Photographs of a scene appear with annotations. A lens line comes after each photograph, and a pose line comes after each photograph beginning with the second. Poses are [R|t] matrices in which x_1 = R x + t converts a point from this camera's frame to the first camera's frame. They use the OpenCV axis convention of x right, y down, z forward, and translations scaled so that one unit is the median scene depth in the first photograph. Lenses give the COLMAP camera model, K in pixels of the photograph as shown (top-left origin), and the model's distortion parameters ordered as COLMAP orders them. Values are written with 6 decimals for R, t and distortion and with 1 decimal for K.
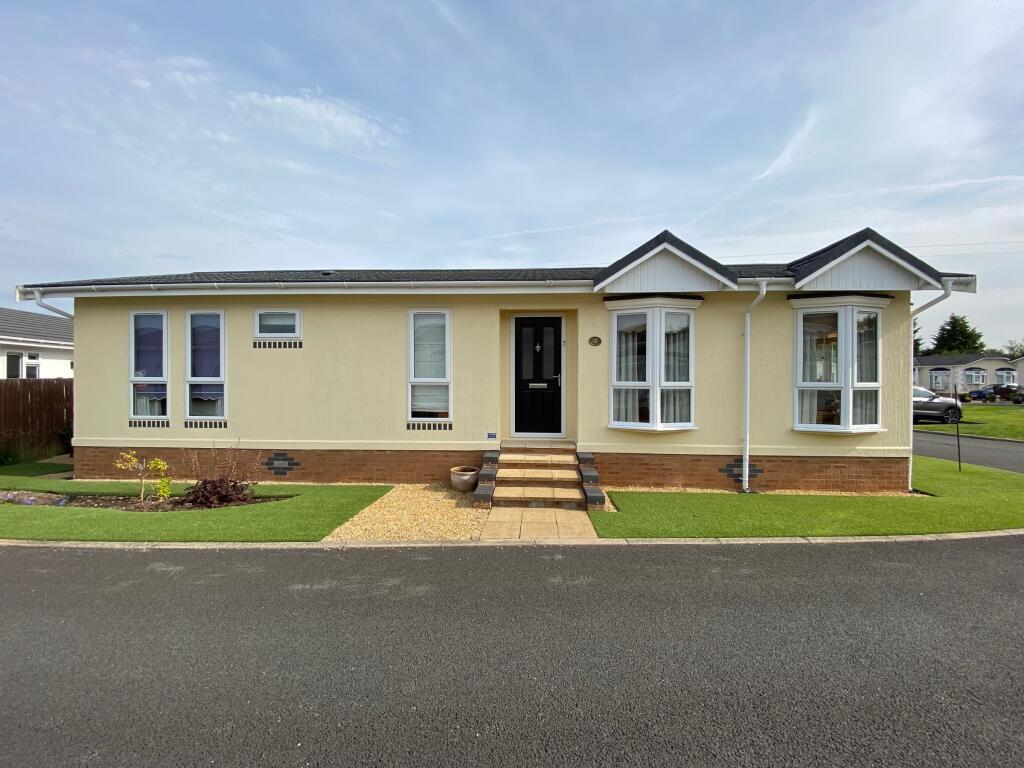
lens RADIAL K [[419.0, 0, 503.4], [0, 419.0, 388.7], [0, 0, 1]] dist [-0.008309, -0.010780]
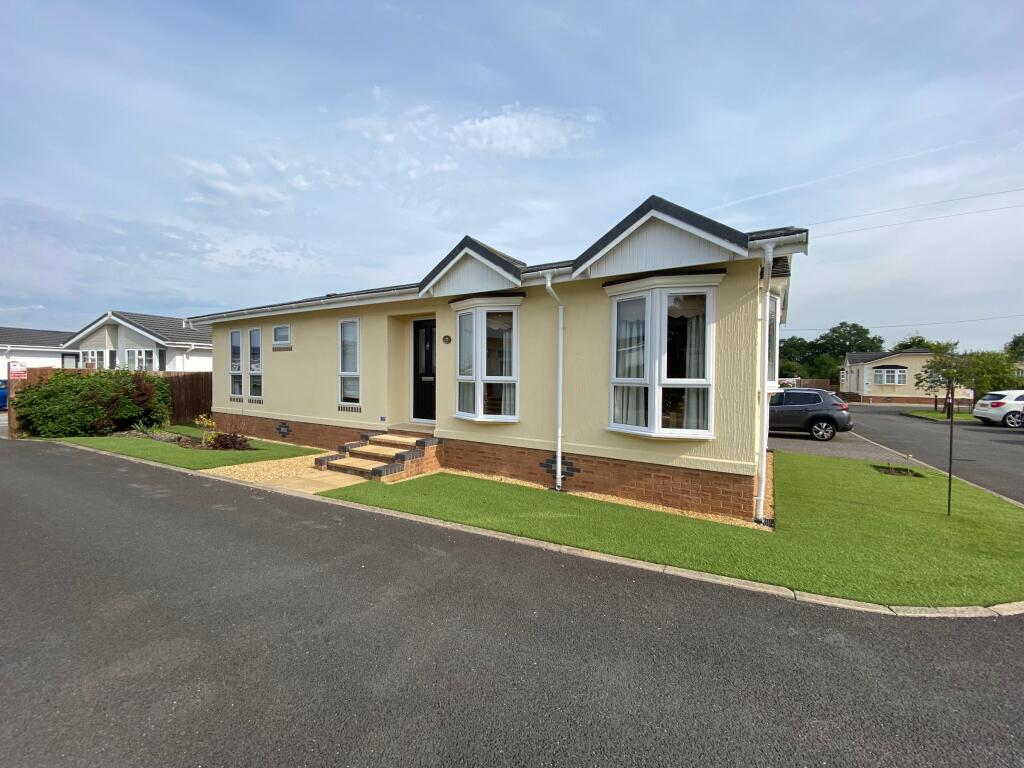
lens RADIAL K [[419.0, 0, 497.3], [0, 419.0, 391.6], [0, 0, 1]] dist [-0.008309, -0.010780]
pose [[0.874309, 0.024548, -0.484748, 0.903705], [-0.010463, 0.999441, 0.031742, -0.011243], [0.485257, -0.022680, 0.874077, 0.077762]]
